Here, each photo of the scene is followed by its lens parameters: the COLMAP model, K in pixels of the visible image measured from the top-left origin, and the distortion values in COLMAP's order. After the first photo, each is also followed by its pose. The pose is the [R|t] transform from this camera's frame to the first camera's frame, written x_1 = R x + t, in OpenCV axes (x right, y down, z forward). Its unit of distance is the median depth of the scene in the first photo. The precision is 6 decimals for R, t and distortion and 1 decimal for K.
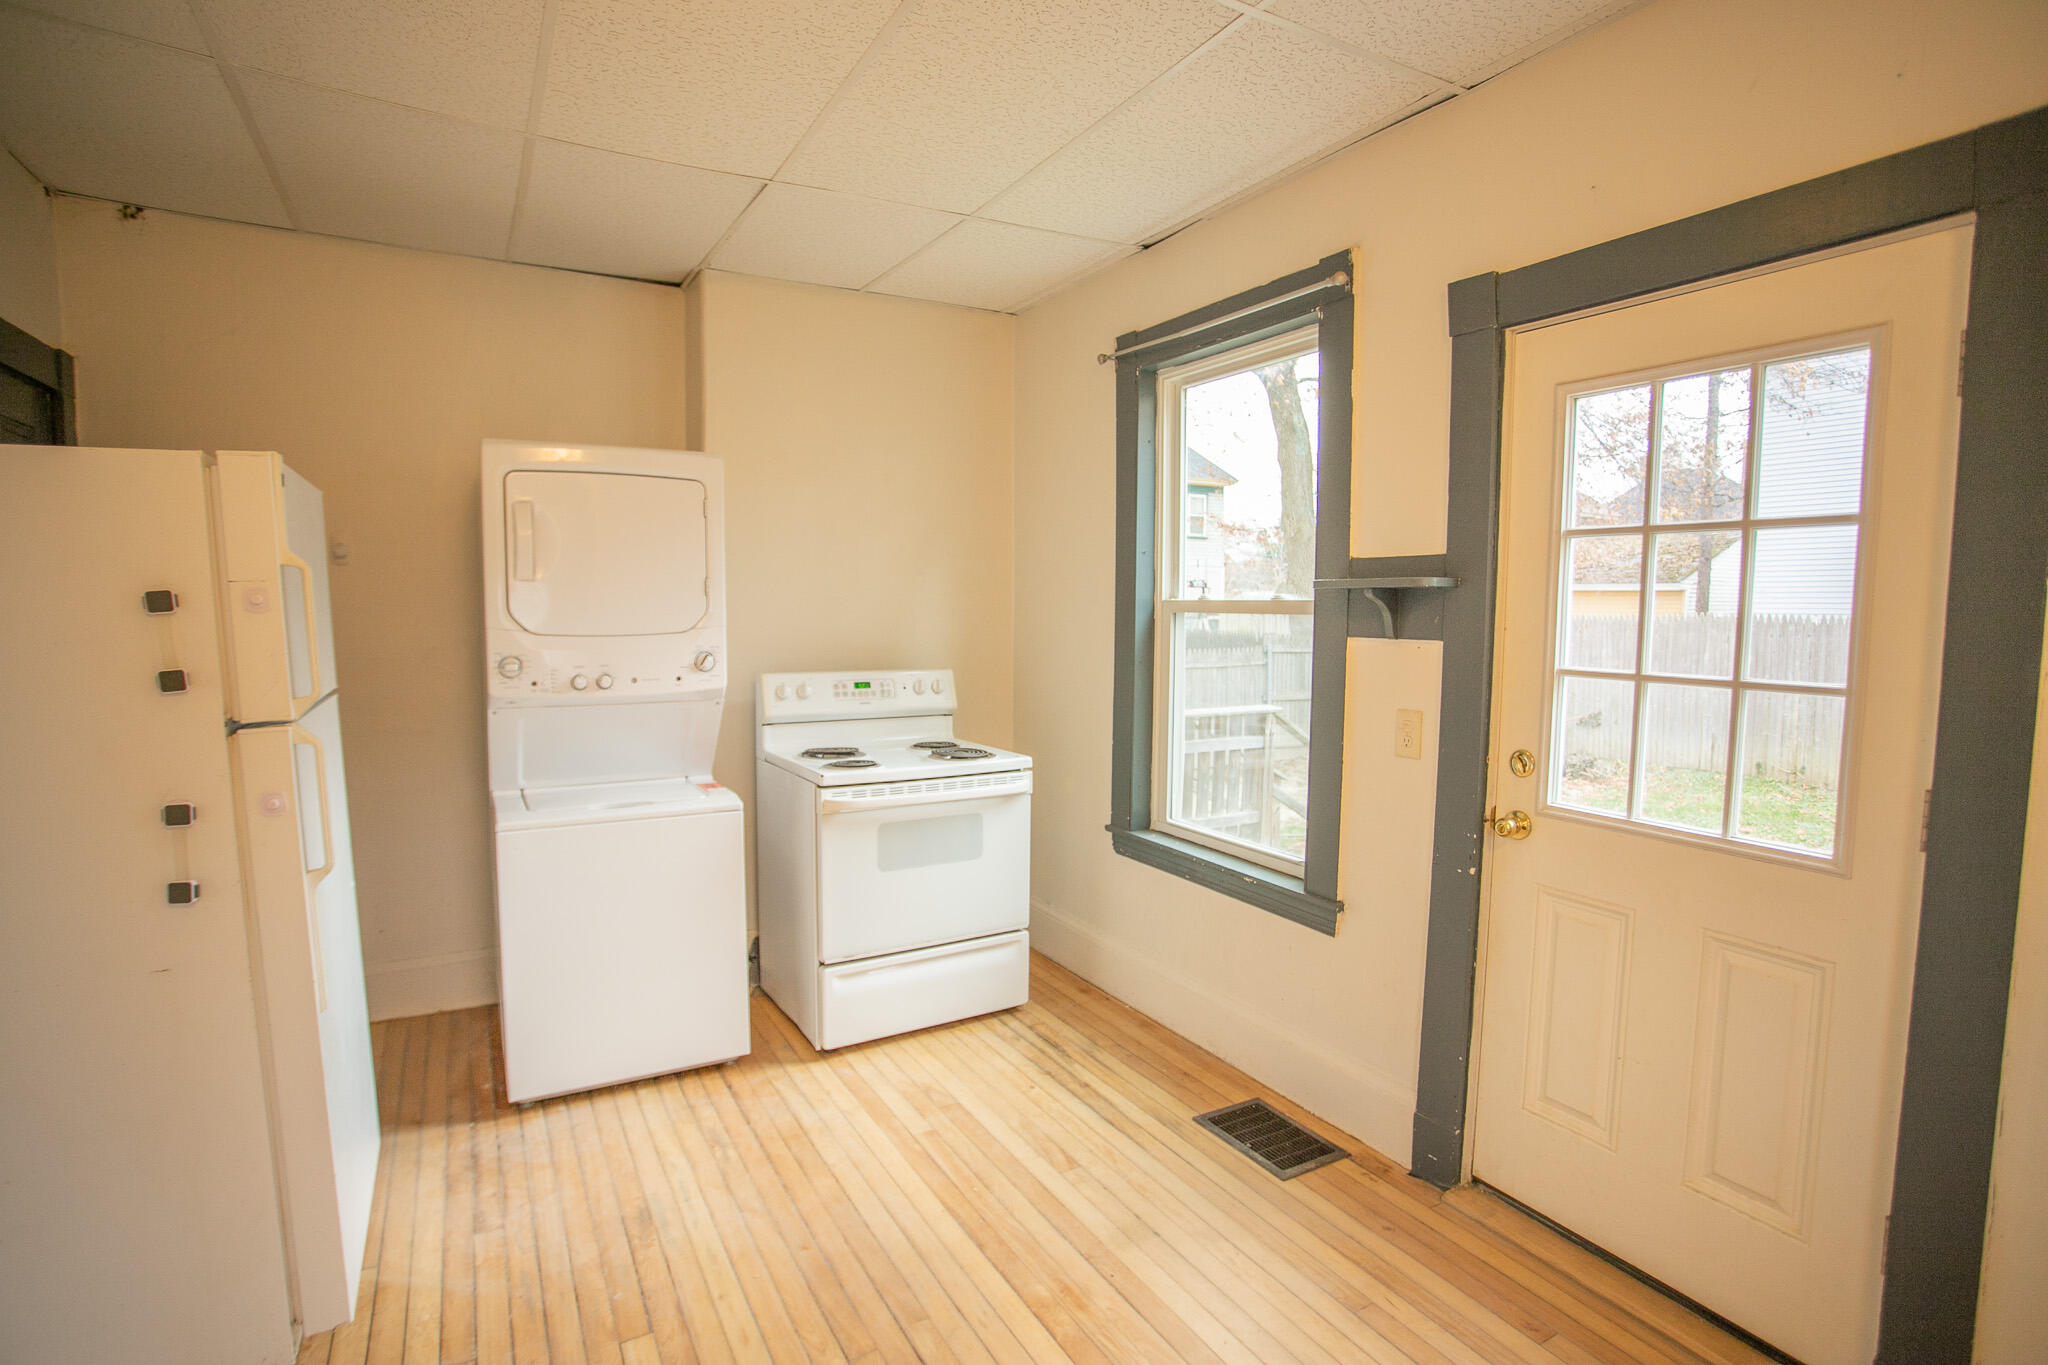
lens RADIAL K [[1004.1, 0, 1015.8], [0, 1004.1, 679.3], [0, 0, 1]] dist [-0.052388, 0.015143]
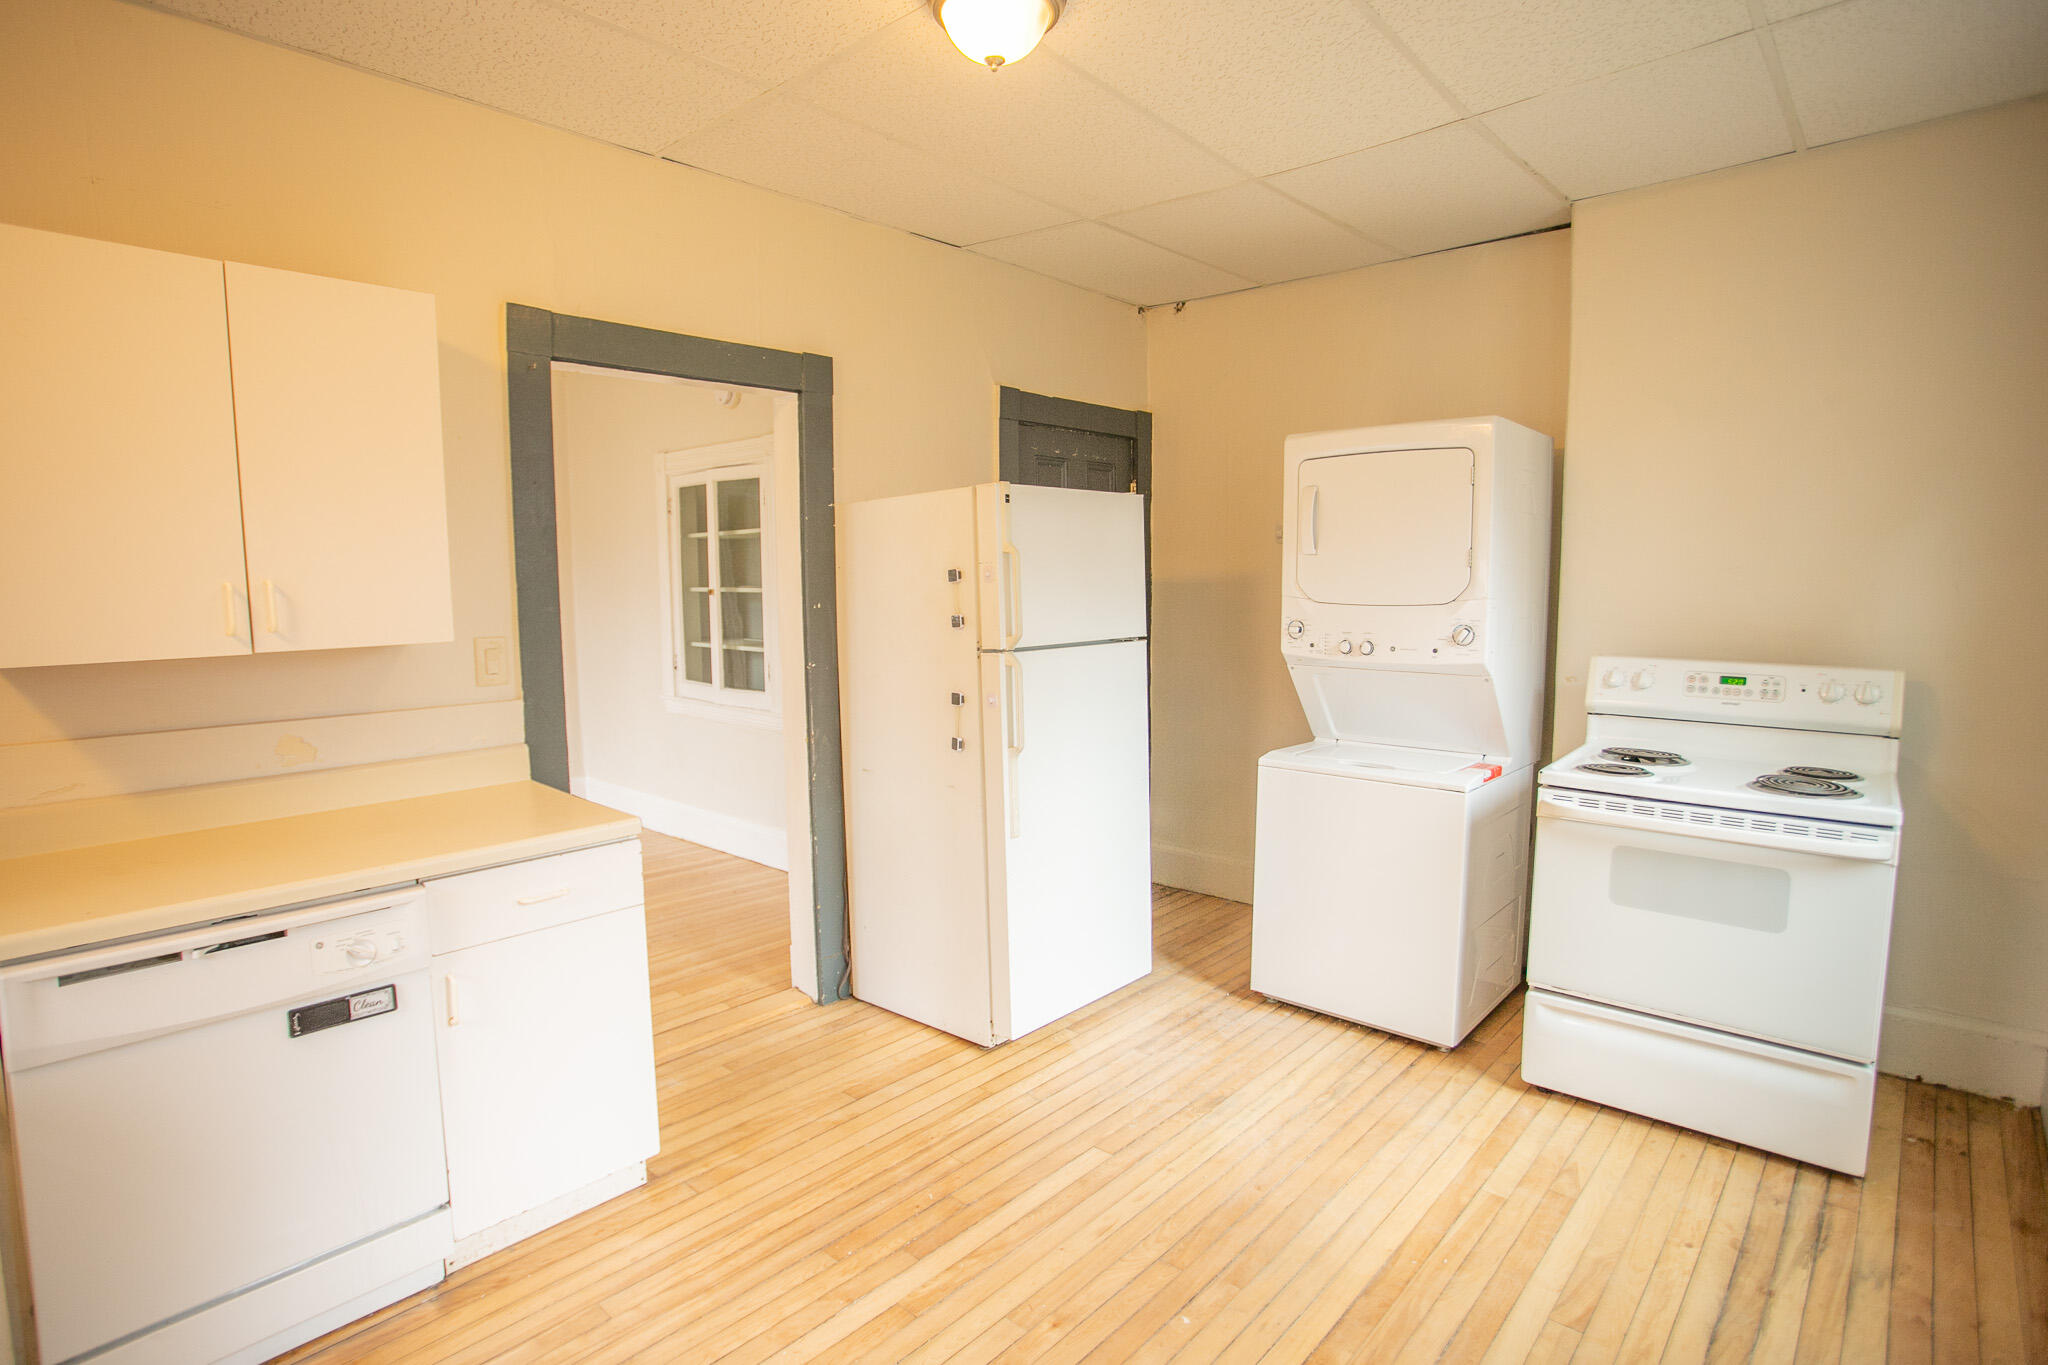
lens RADIAL K [[1004.1, 0, 985.6], [0, 1004.1, 683.5], [0, 0, 1]] dist [-0.052388, 0.015143]
pose [[0.306692, 0.094358, -0.947120, 0.492363], [-0.063756, 0.994876, 0.078471, -0.018310], [0.949671, 0.036318, 0.311137, 0.284980]]
